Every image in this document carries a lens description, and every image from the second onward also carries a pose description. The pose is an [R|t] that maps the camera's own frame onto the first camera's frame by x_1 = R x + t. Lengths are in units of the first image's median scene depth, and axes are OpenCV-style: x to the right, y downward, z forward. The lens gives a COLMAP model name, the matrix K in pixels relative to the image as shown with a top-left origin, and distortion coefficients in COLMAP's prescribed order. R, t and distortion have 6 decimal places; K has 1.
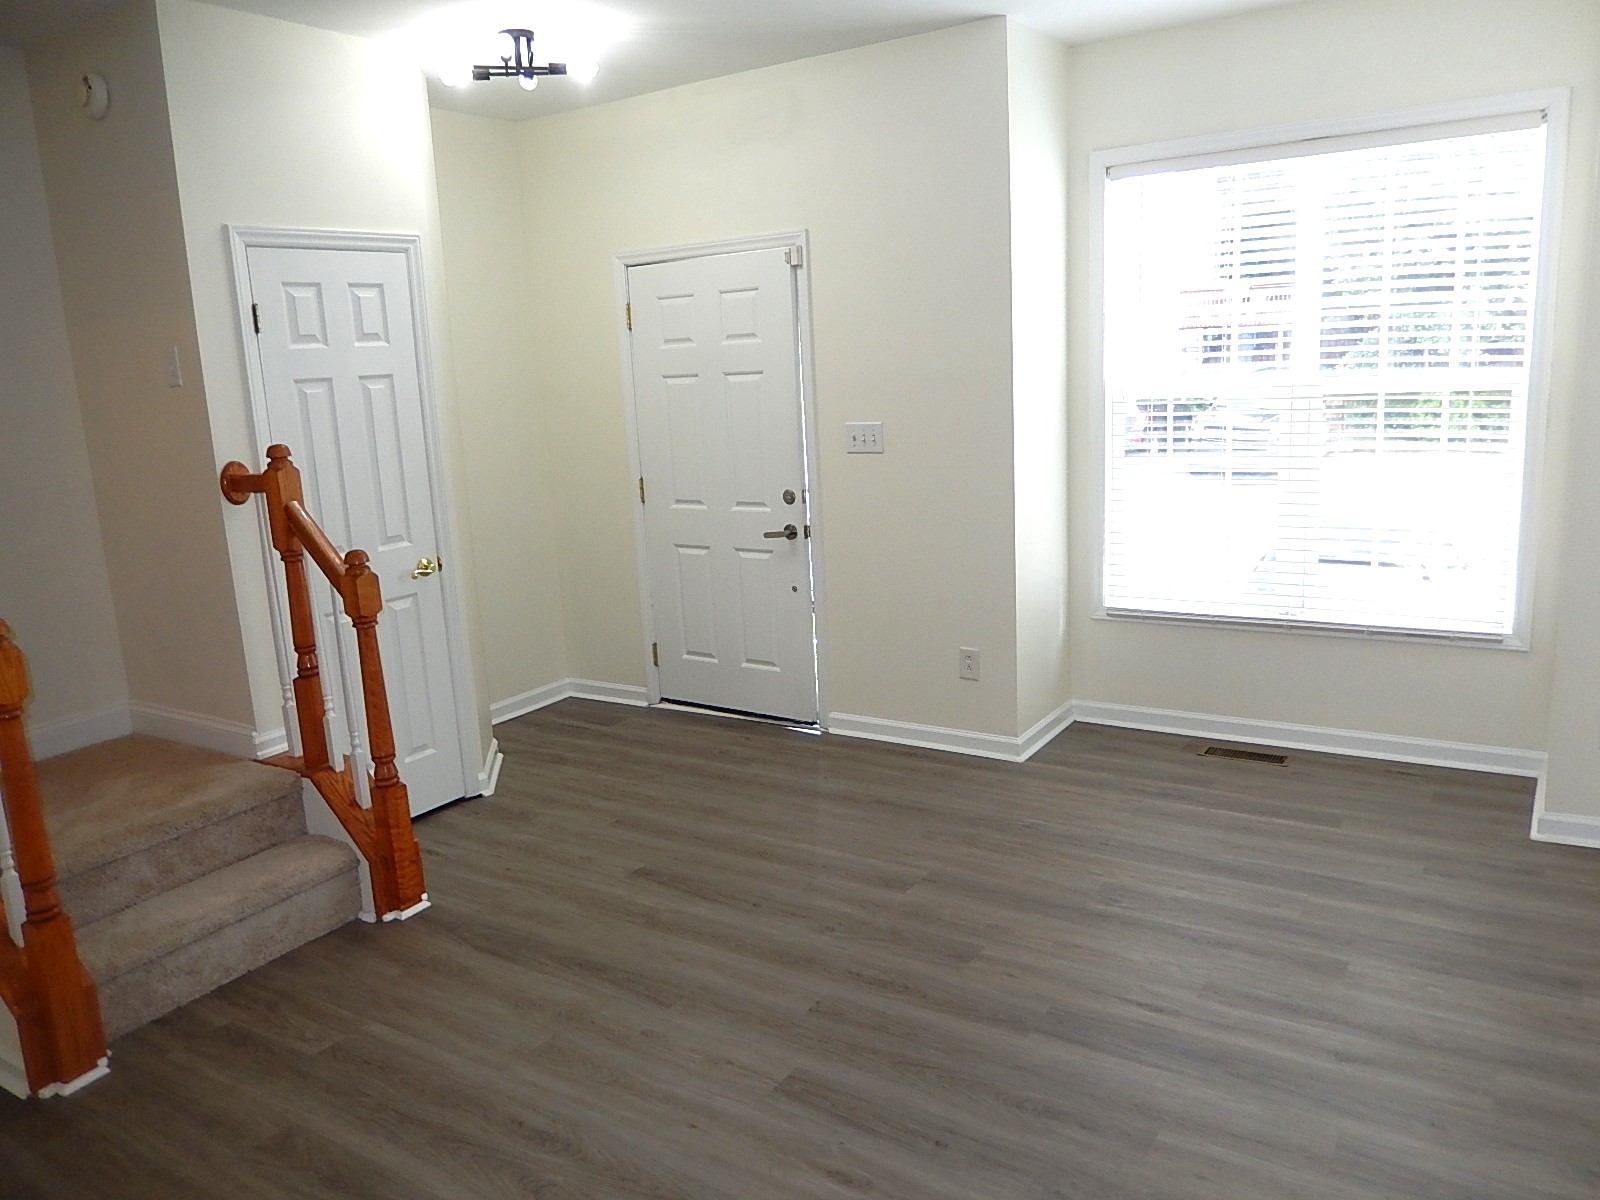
lens RADIAL K [[1203.3, 0, 797.6], [0, 1203.3, 595.1], [0, 0, 1]] dist [0.006833, -0.004823]
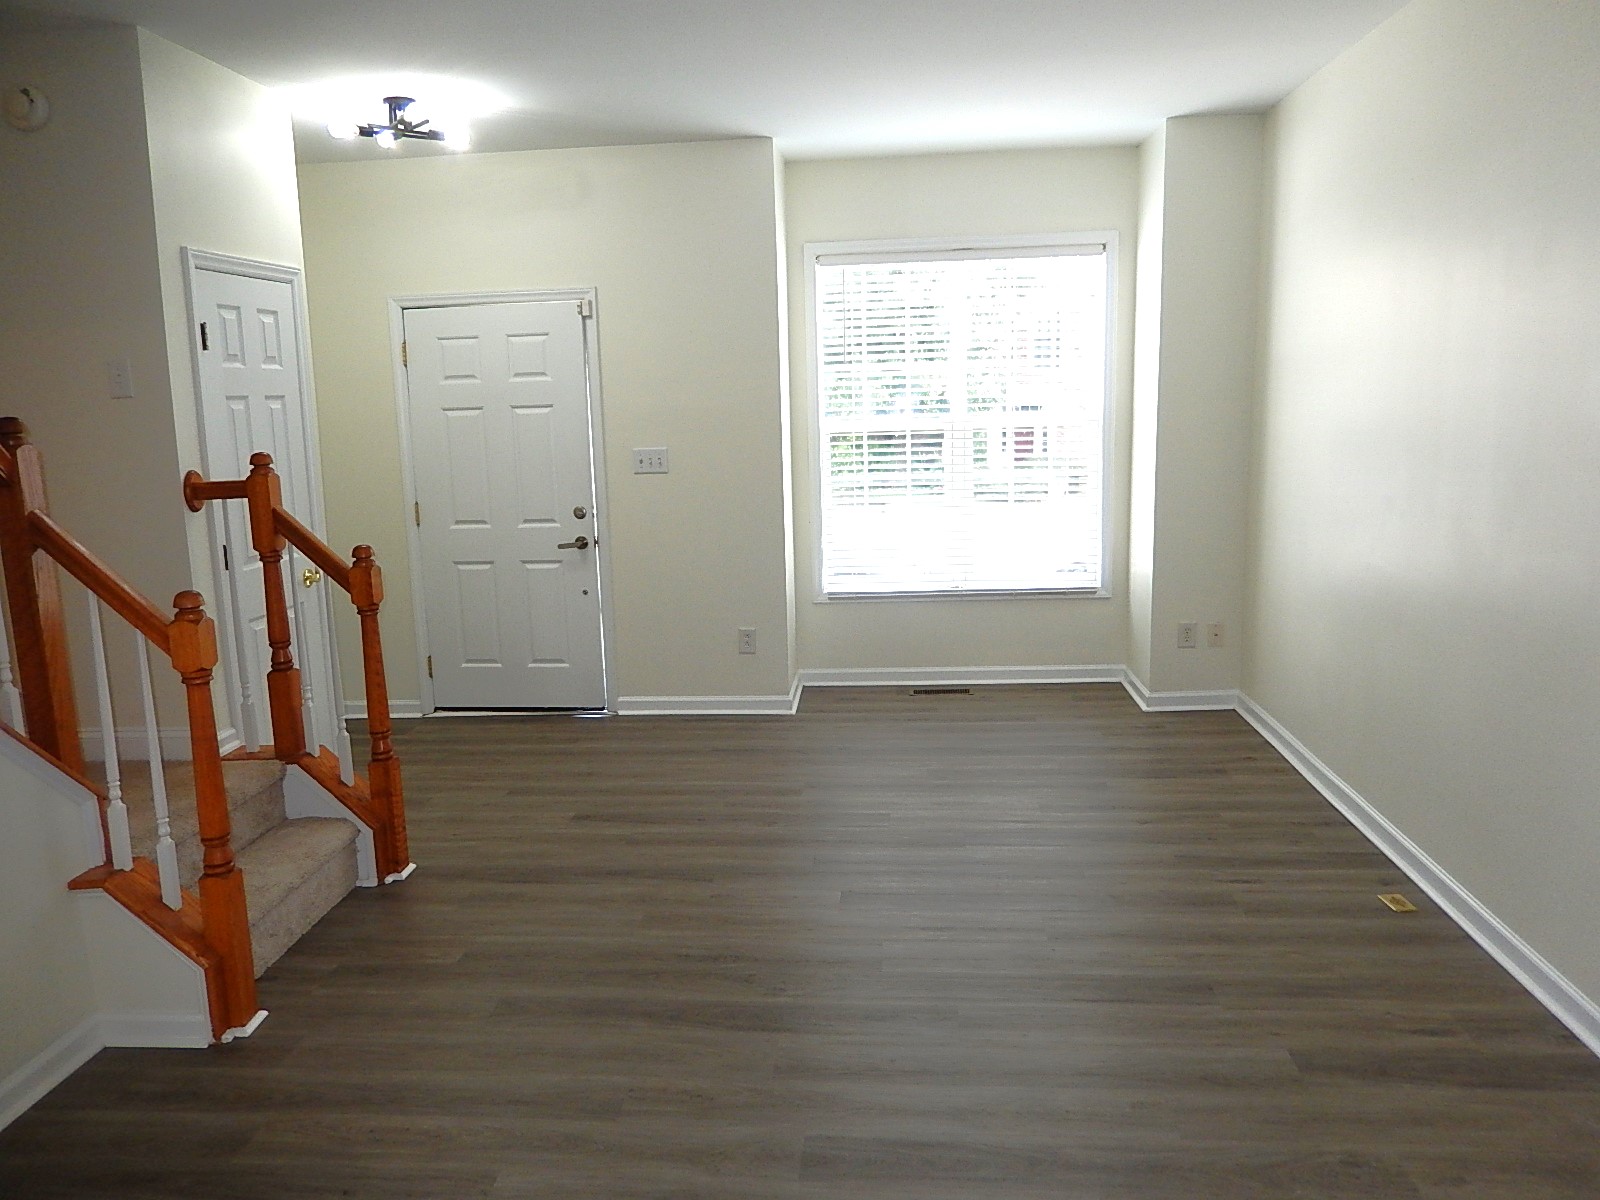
lens RADIAL K [[1199.2, 0, 800.0], [0, 1199.2, 600.0], [0, 0, 1]] dist [-0.001266, 0.007313]
pose [[0.880825, -0.054743, 0.470266, -0.454120], [0.078653, 0.996410, -0.031331, 0.068122], [-0.466862, 0.064585, 0.881968, -0.142175]]
